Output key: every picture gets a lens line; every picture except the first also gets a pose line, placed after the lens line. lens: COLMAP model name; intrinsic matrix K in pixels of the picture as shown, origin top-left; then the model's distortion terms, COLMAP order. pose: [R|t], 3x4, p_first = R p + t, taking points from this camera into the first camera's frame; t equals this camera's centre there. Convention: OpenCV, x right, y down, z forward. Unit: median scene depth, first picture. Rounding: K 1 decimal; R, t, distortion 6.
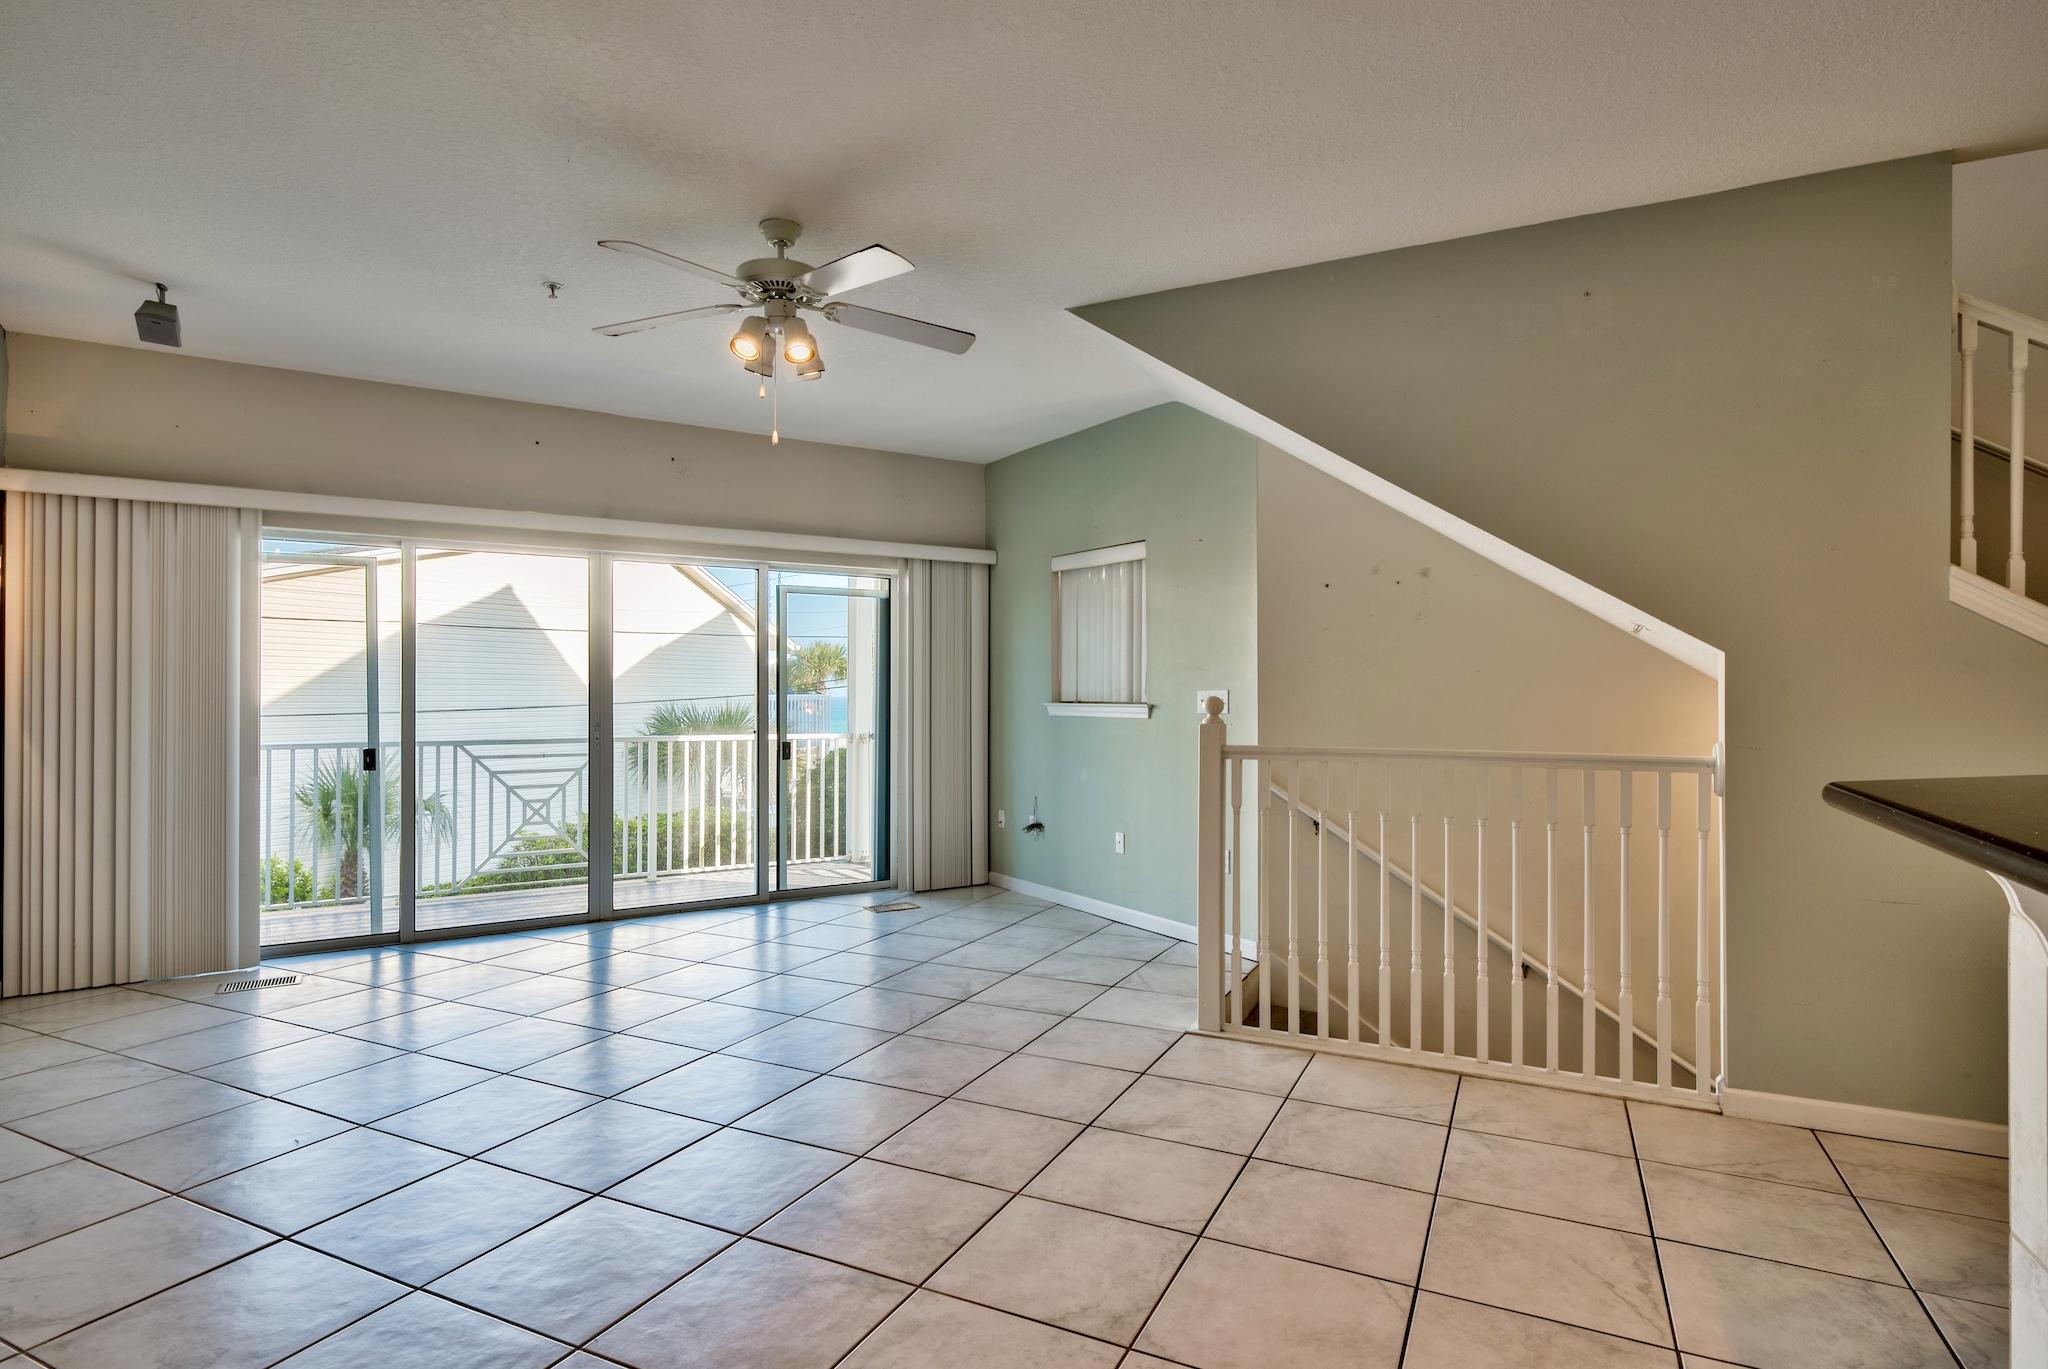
lens RADIAL K [[1074.1, 0, 1024.0], [0, 1074.1, 684.5], [0, 0, 1]] dist [-0.001250, -0.000344]
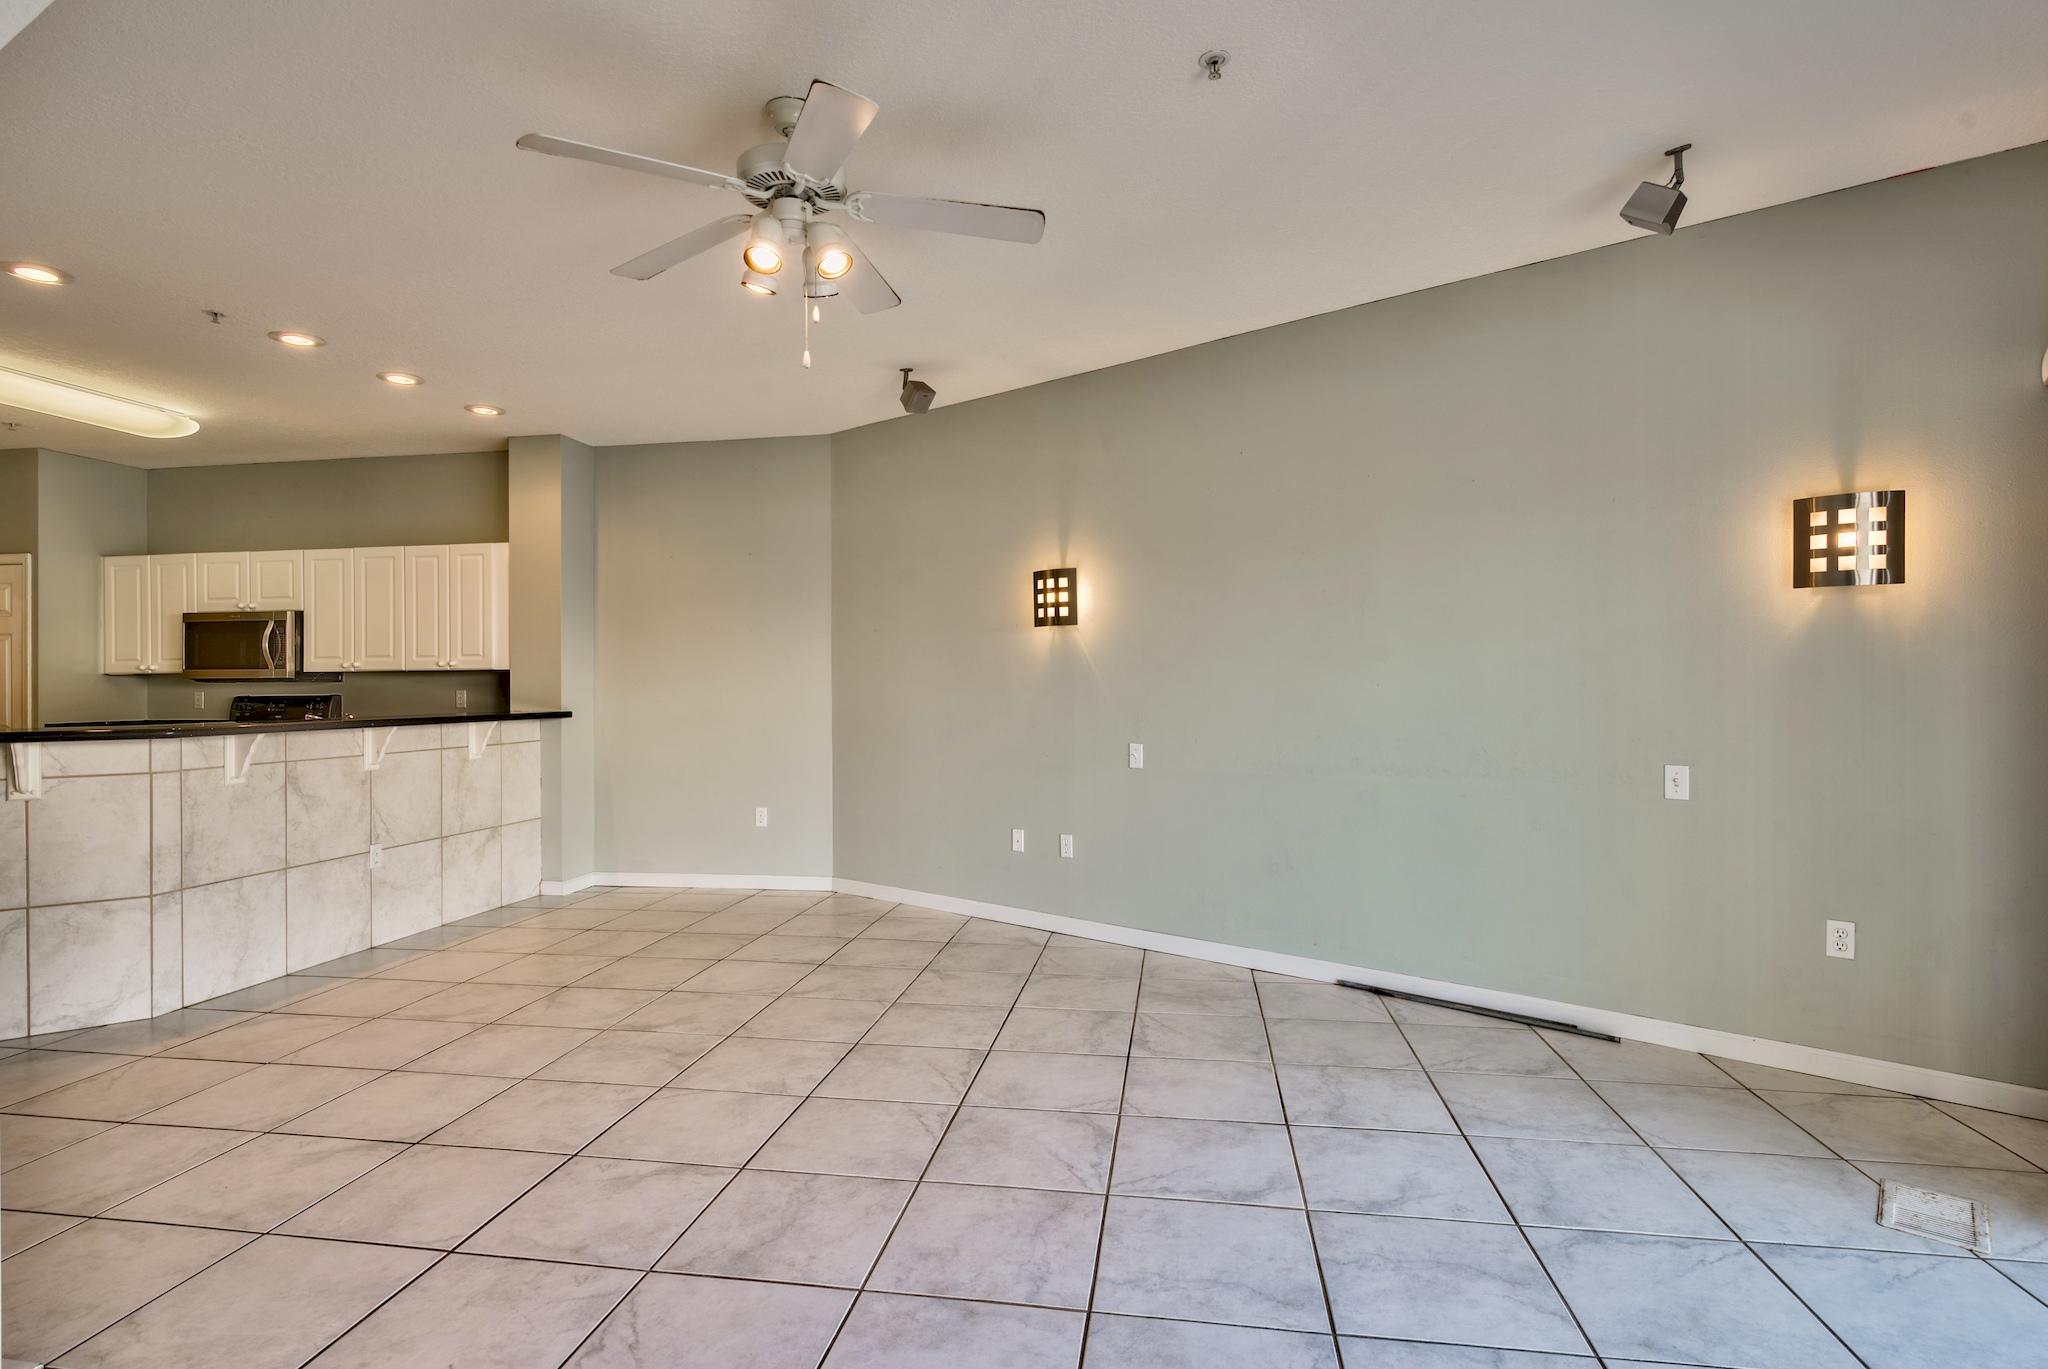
lens RADIAL K [[1025.3, 0, 1031.2], [0, 1025.3, 681.7], [0, 0, 1]] dist [0.006974, 0.001412]
pose [[-0.954188, 0.007612, -0.299111, -0.119609], [0.010425, 0.999915, -0.007813, 0.009037], [0.299026, -0.010573, -0.954186, 1.285977]]
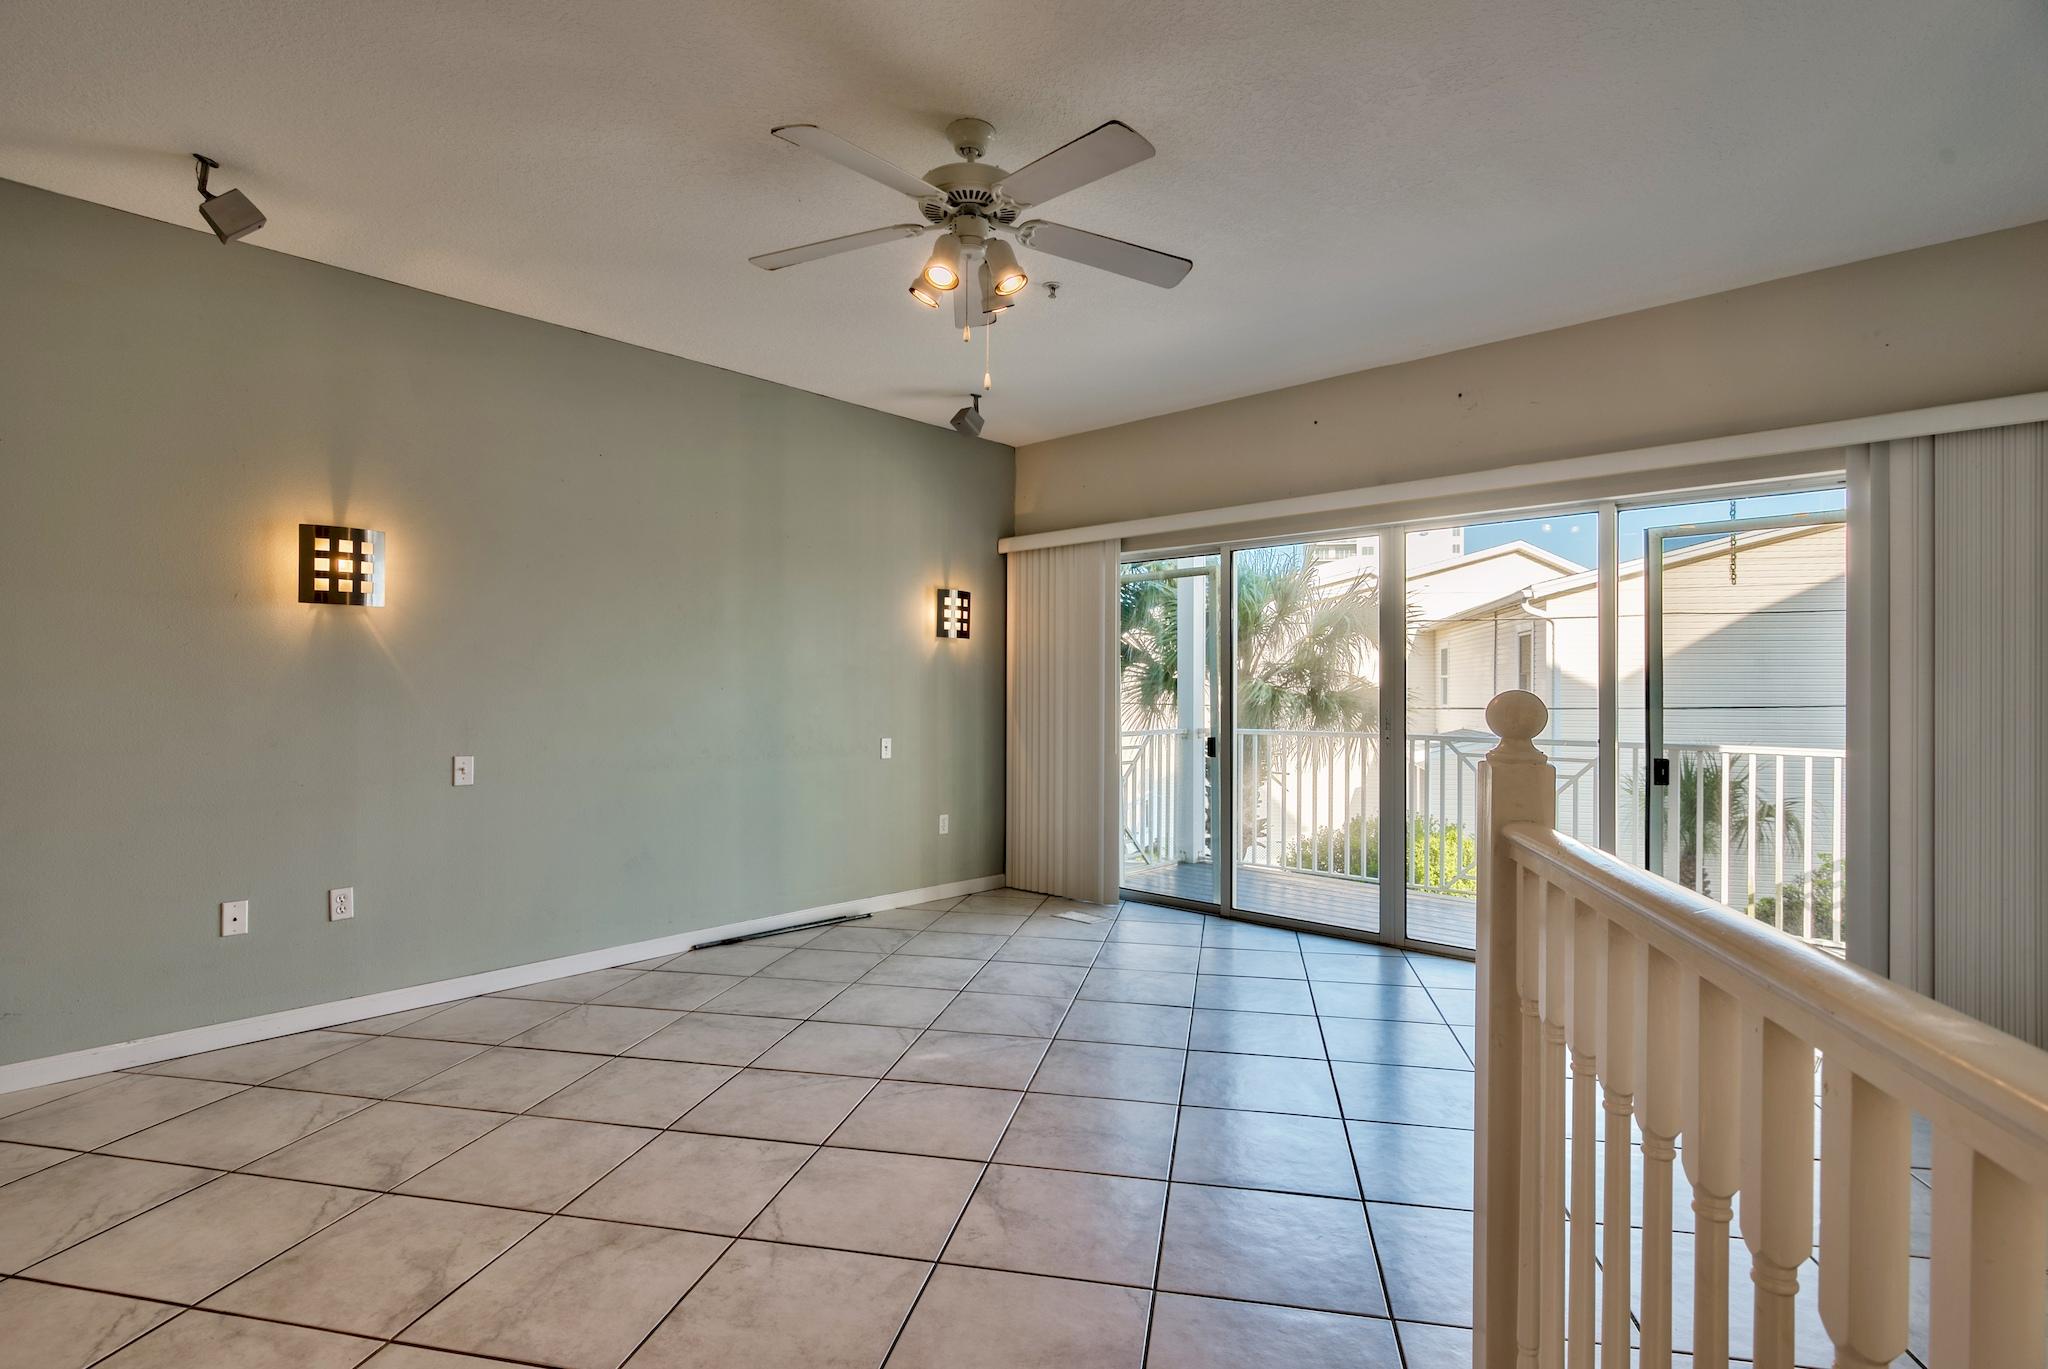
lens RADIAL K [[991.0, 0, 1018.4], [0, 991.0, 690.1], [0, 0, 1]] dist [-0.004572, 0.000386]
pose [[0.239243, 0.002716, -0.970956, 0.381079], [0.005171, 0.999978, 0.004071, 0.007603], [0.970946, -0.005995, 0.239223, 0.606576]]
